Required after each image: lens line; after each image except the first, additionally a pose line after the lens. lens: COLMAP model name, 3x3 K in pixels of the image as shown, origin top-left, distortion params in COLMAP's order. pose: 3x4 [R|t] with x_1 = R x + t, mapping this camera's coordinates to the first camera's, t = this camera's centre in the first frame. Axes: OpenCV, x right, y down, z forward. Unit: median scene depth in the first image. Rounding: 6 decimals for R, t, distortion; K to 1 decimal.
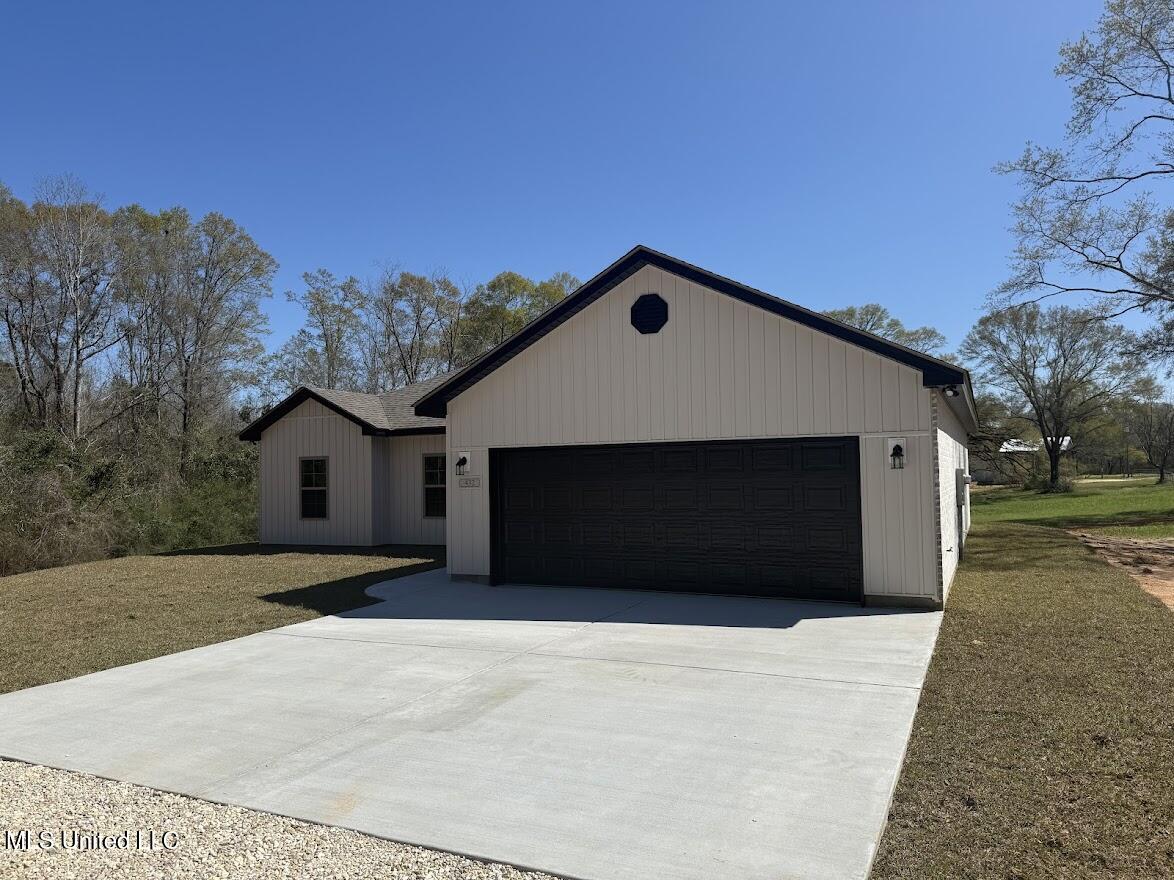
lens RADIAL K [[814.8, 0, 583.6], [0, 814.8, 437.9], [0, 0, 1]] dist [0.004254, -0.000071]
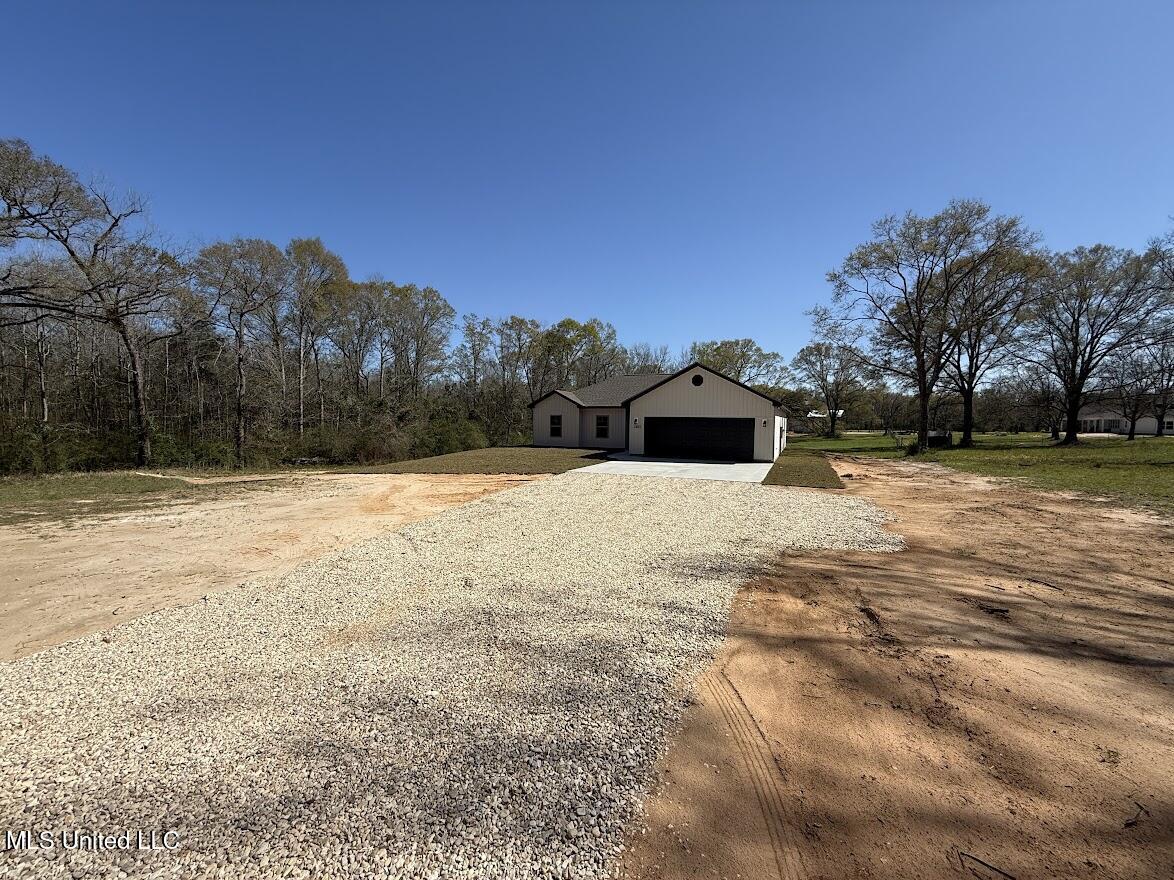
lens RADIAL K [[469.3, 0, 586.1], [0, 469.3, 438.9], [0, 0, 1]] dist [-0.000320, 0.000200]
pose [[0.999173, 0.030556, 0.026815, -0.102382], [-0.032693, 0.995992, 0.083256, -0.012220], [-0.024164, -0.084064, 0.996167, -0.237659]]
